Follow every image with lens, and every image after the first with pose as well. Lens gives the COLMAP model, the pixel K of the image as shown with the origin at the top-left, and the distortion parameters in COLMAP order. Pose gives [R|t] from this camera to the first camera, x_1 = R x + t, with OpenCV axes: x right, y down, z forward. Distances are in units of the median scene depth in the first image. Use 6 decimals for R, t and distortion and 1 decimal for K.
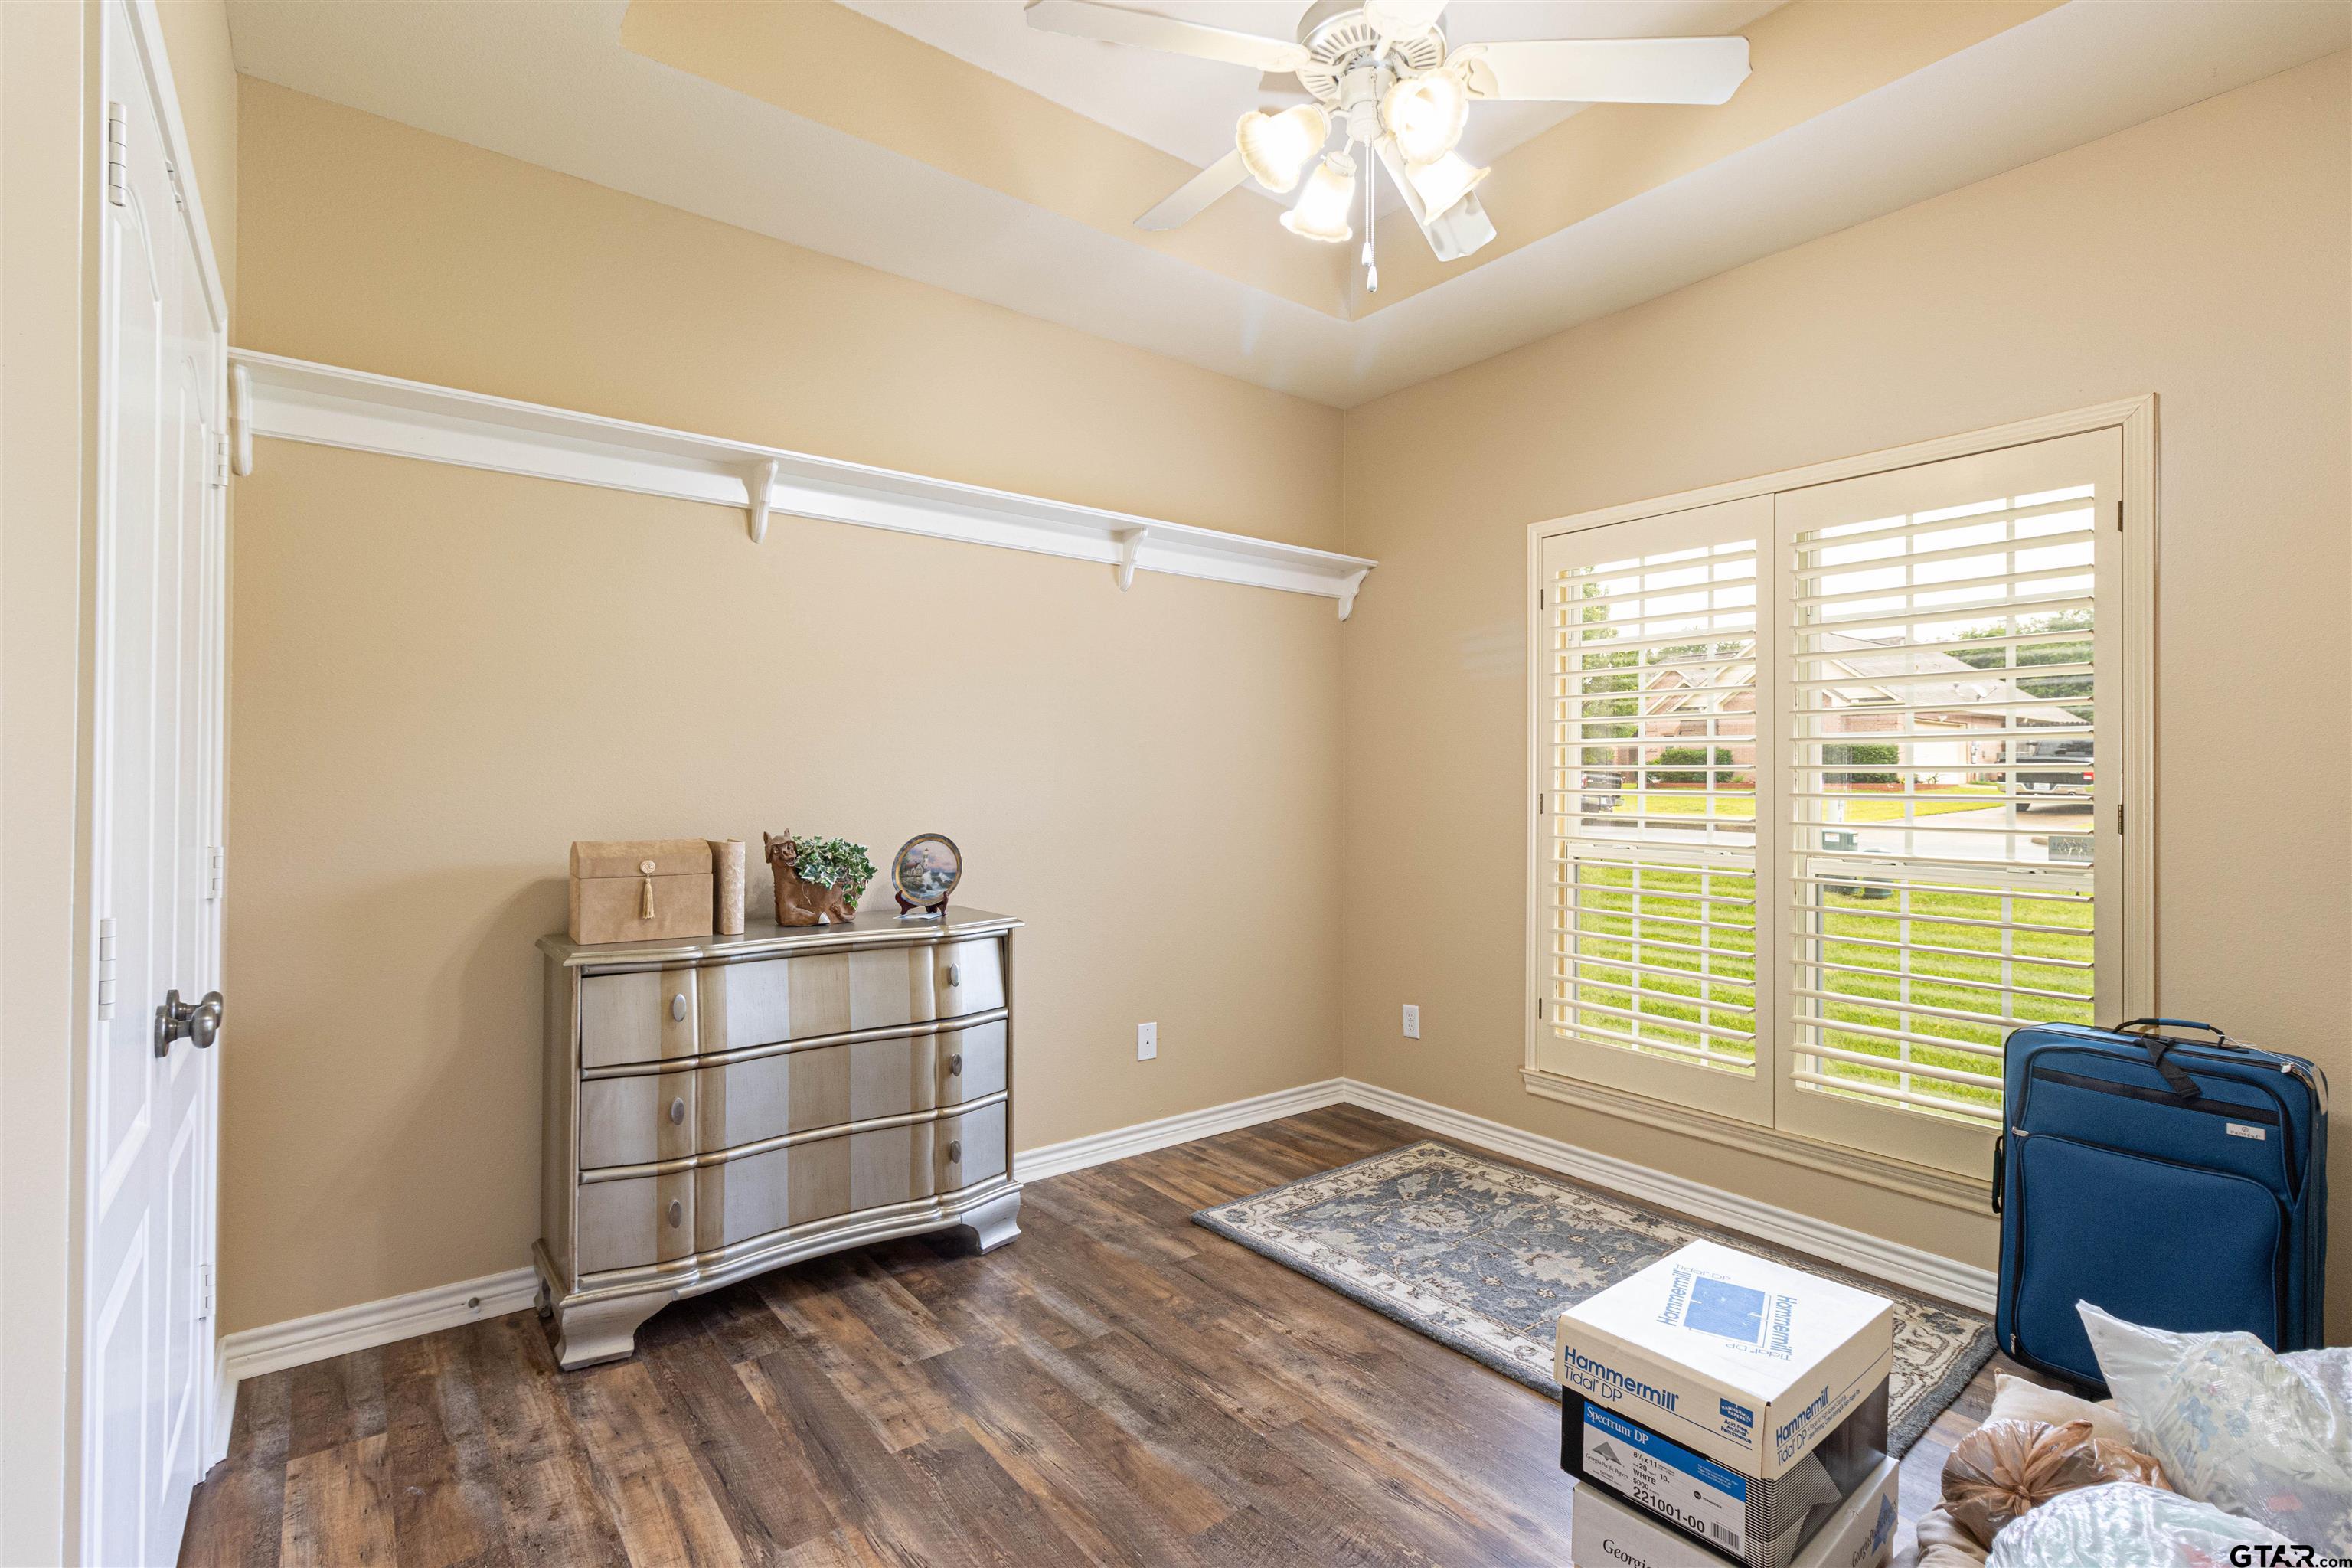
lens RADIAL K [[1109.4, 0, 1184.8], [0, 1109.4, 766.1], [0, 0, 1]] dist [0.002753, 0.000359]
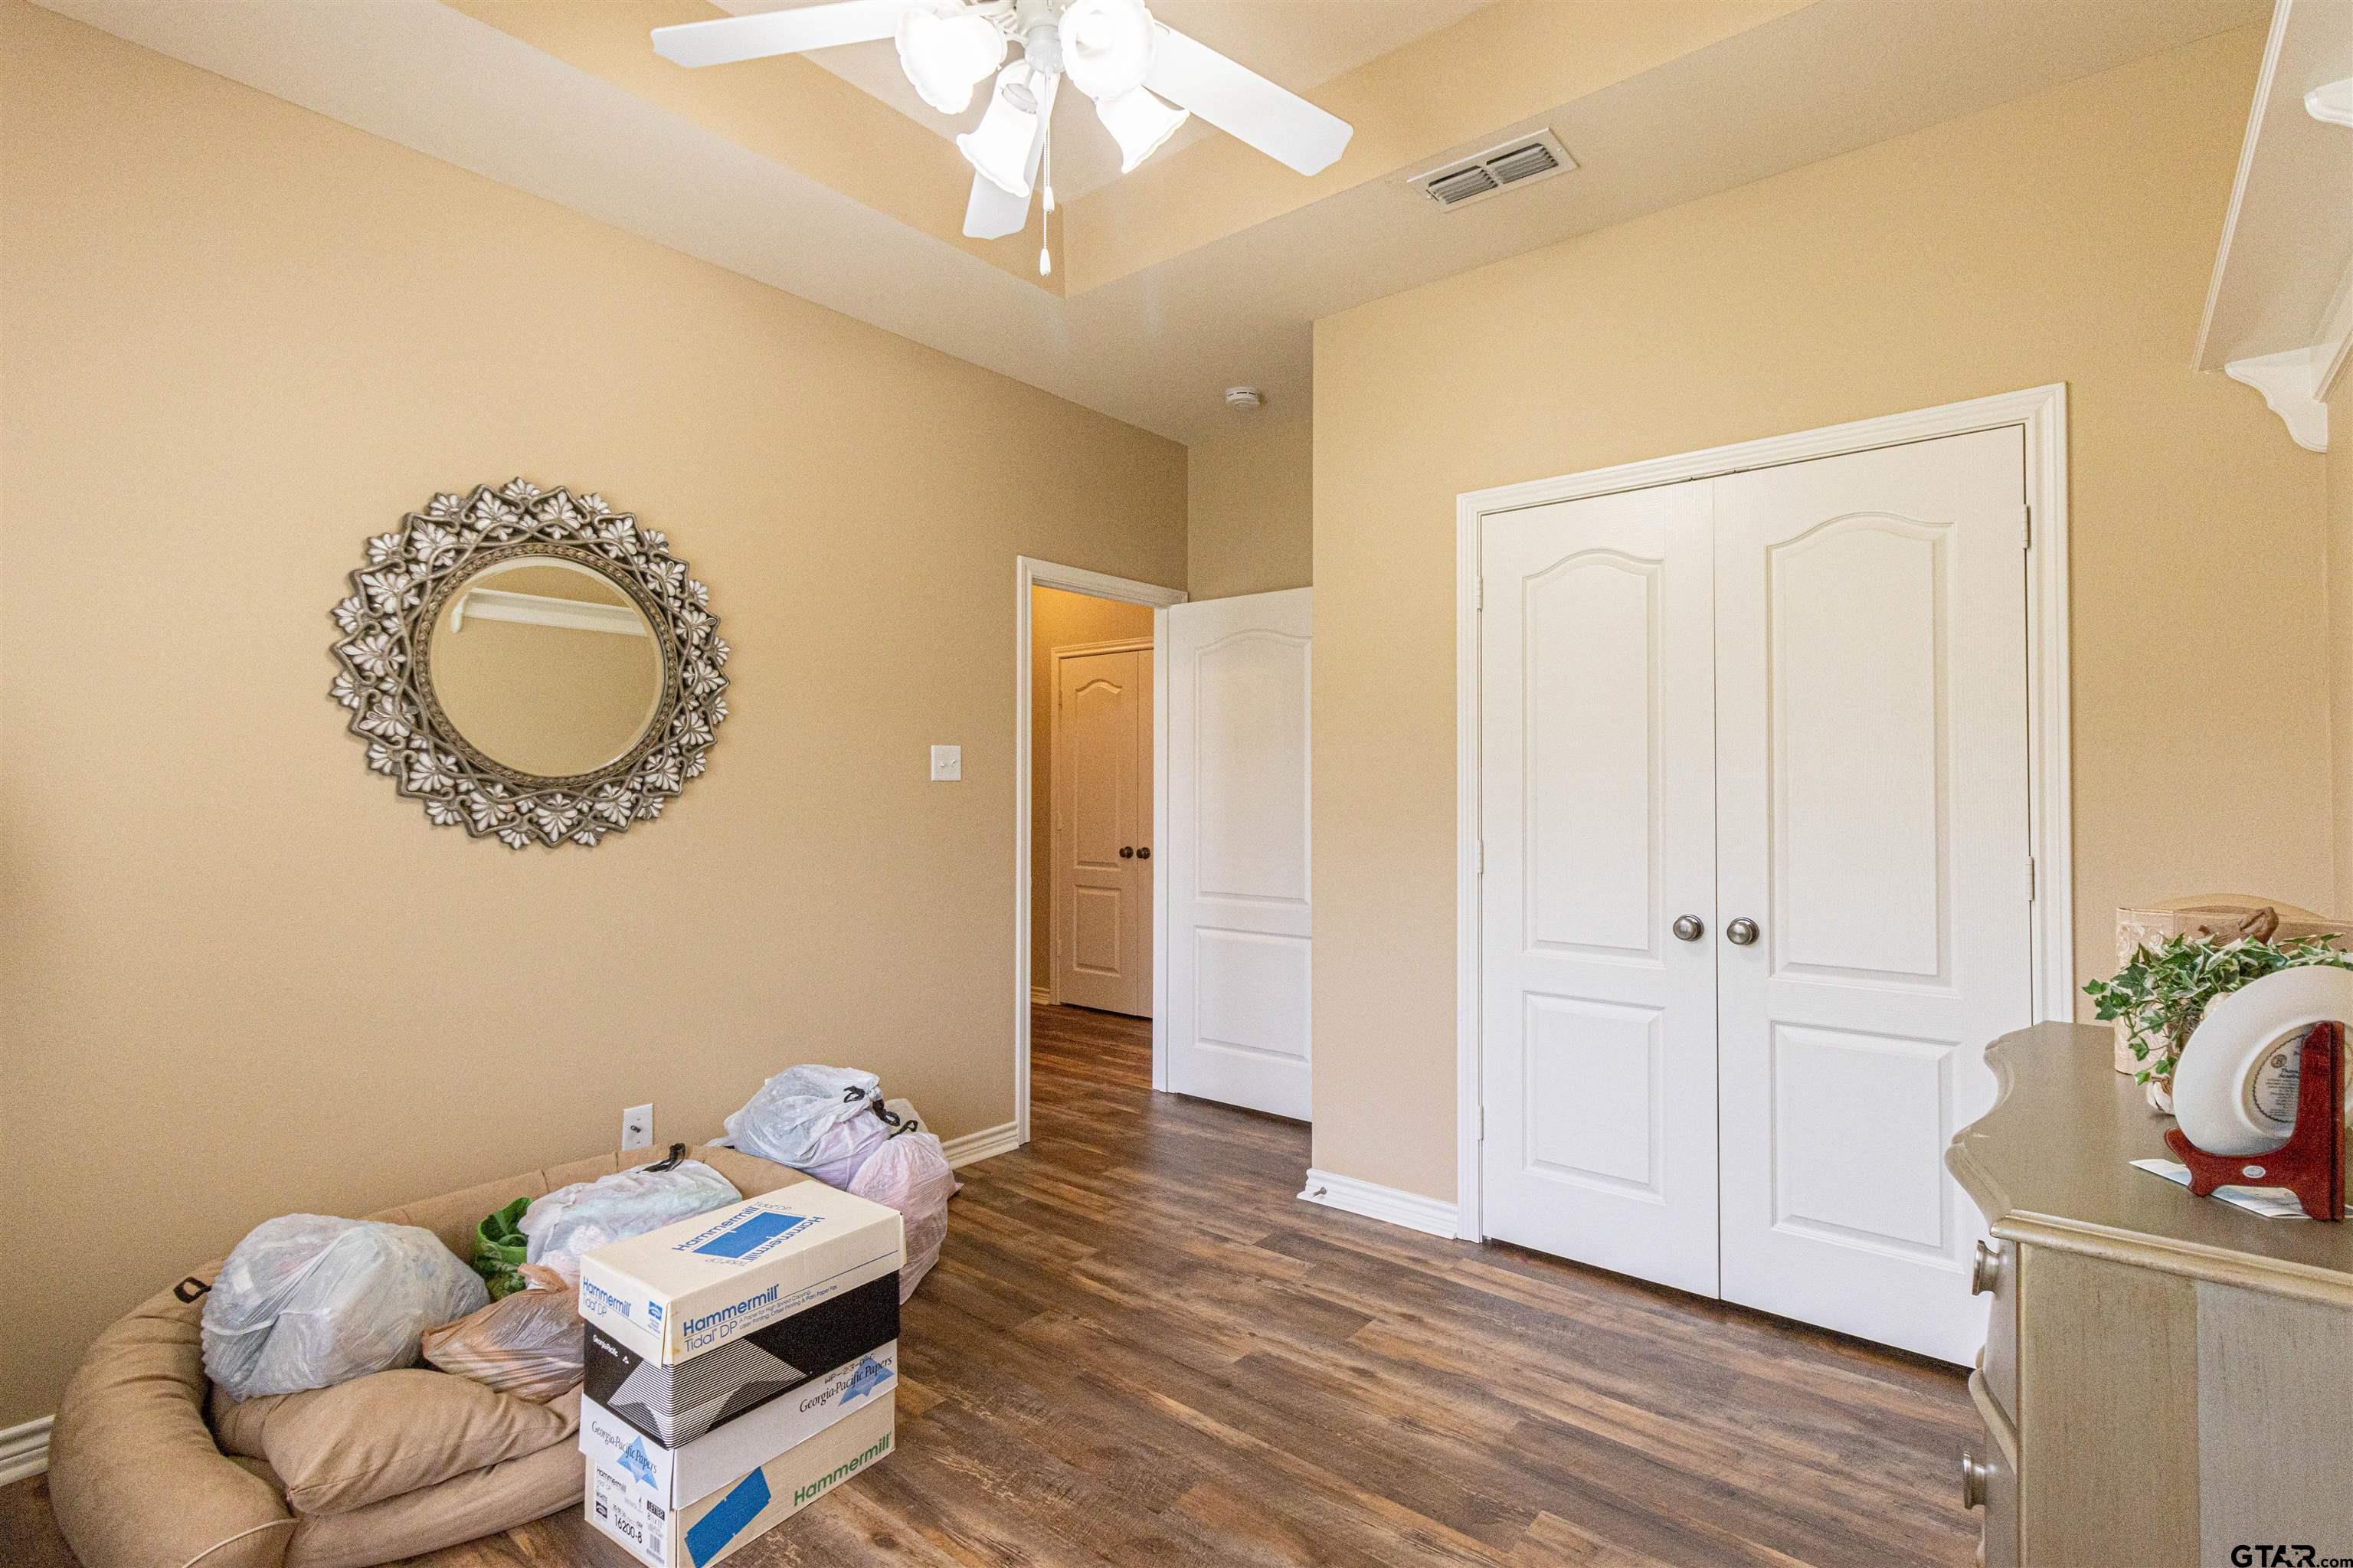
lens RADIAL K [[1109.9, 0, 1185.3], [0, 1109.9, 766.1], [0, 0, 1]] dist [0.002753, 0.000359]
pose [[-0.974394, -0.011160, -0.224572, 0.259909], [-0.004652, 0.999554, -0.029488, 0.015459], [0.224801, -0.027689, -0.974011, 1.934901]]
